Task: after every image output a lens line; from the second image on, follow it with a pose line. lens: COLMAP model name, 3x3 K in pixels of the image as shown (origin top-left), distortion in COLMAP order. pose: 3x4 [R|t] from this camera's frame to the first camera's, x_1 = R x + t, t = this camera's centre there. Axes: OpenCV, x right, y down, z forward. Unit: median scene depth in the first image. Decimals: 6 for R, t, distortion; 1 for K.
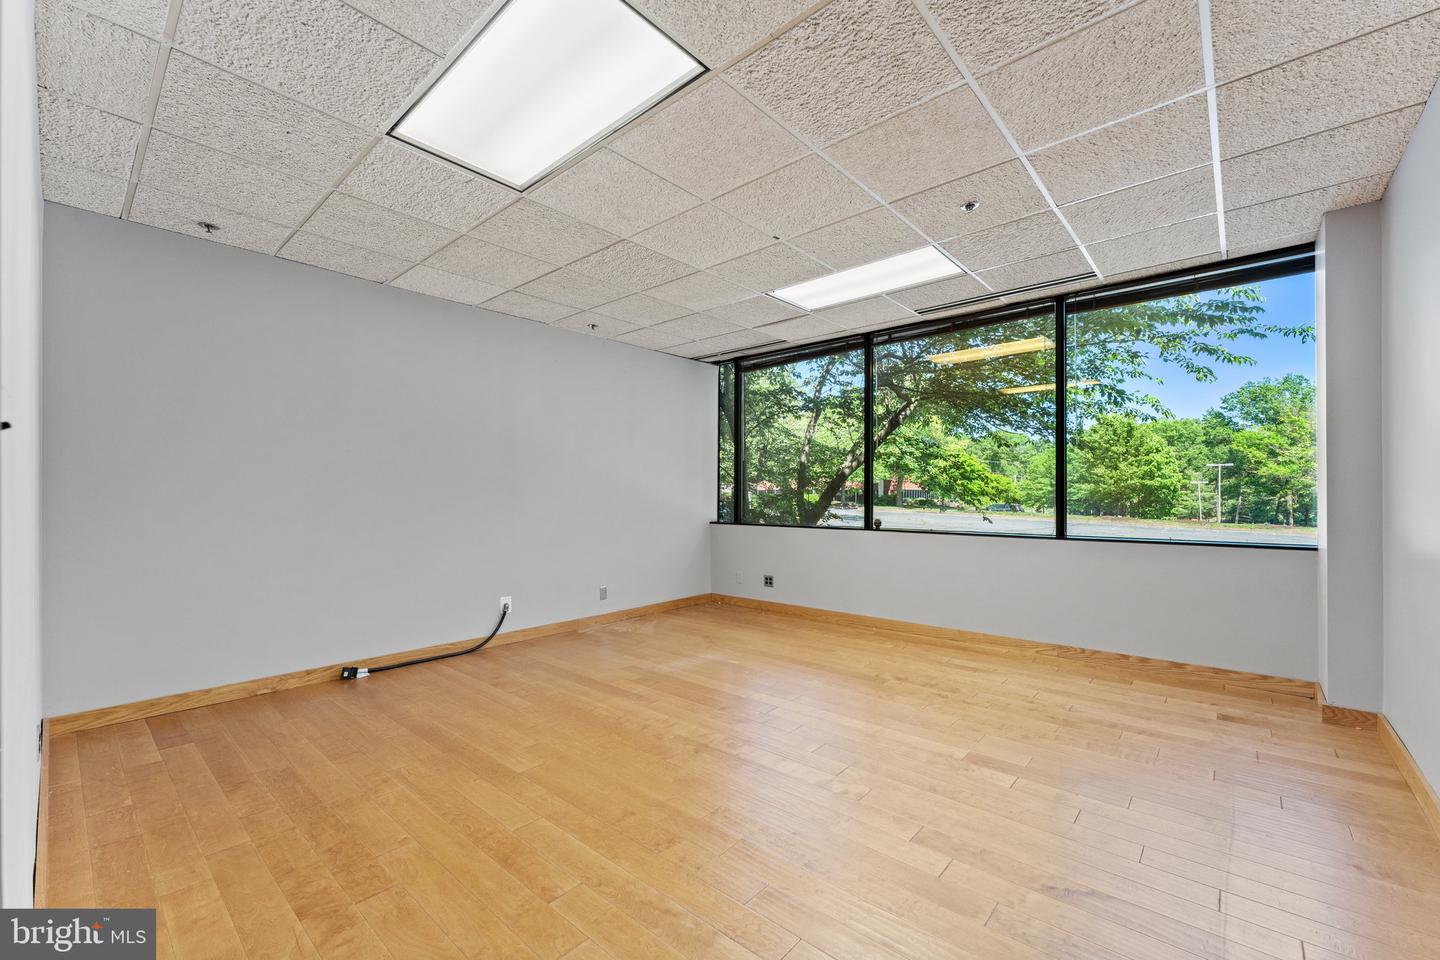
lens RADIAL K [[581.1, 0, 688.9], [0, 581.1, 486.2], [0, 0, 1]] dist [-0.000152, -0.000426]
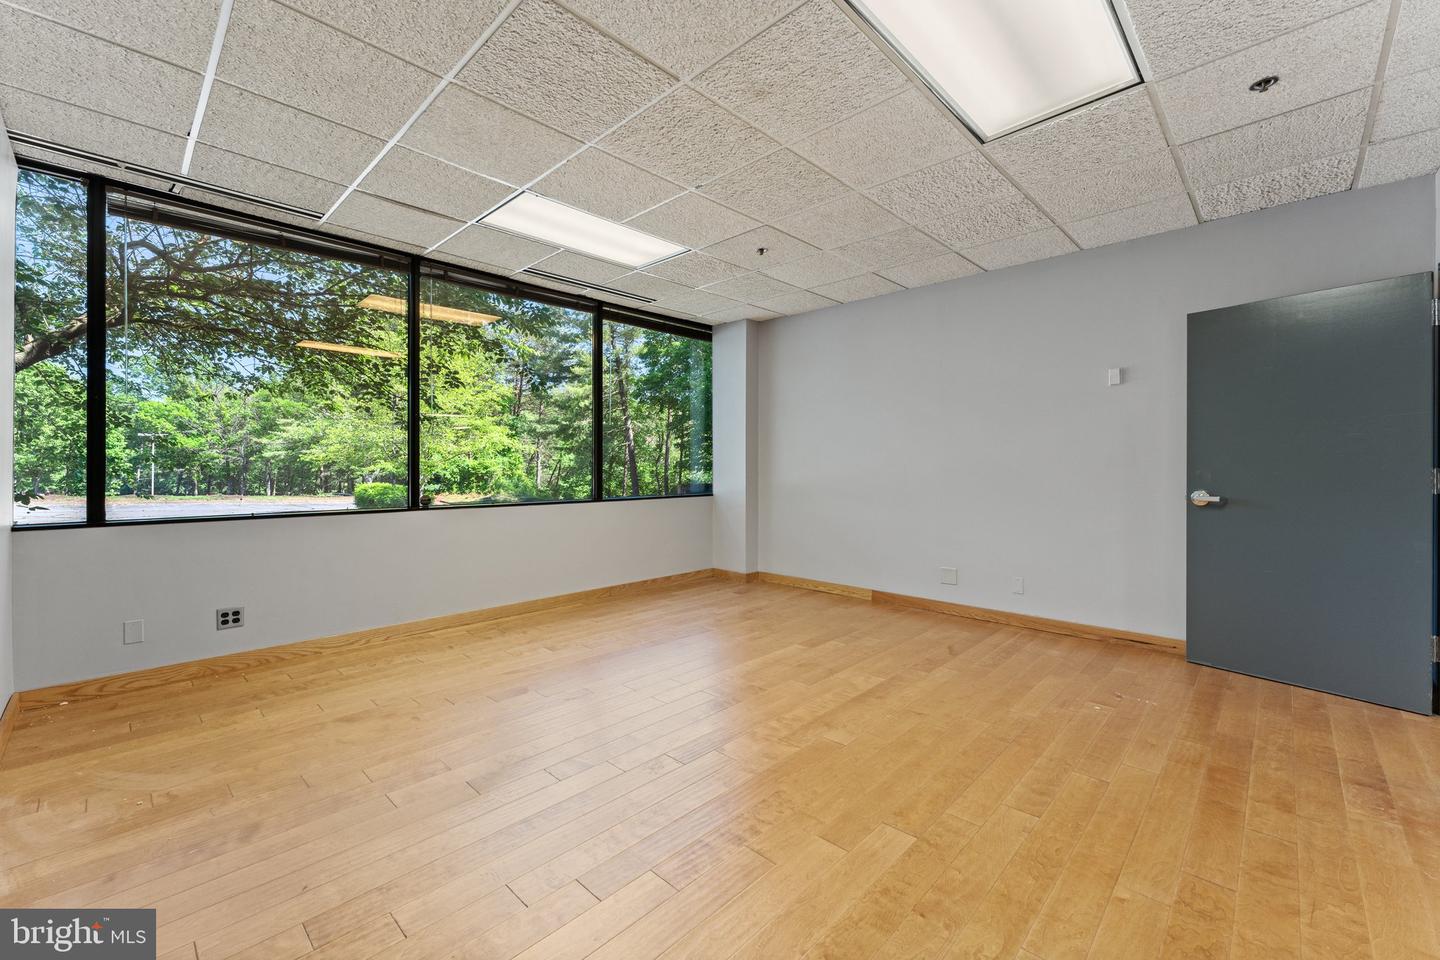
lens RADIAL K [[600.4, 0, 725.0], [0, 600.4, 459.4], [0, 0, 1]] dist [0.017701, -0.000062]
pose [[0.014057, 0.011331, 0.999837, -0.497816], [-0.012972, 0.999854, -0.011149, 0.011566], [-0.999817, -0.012813, 0.014202, 0.578635]]
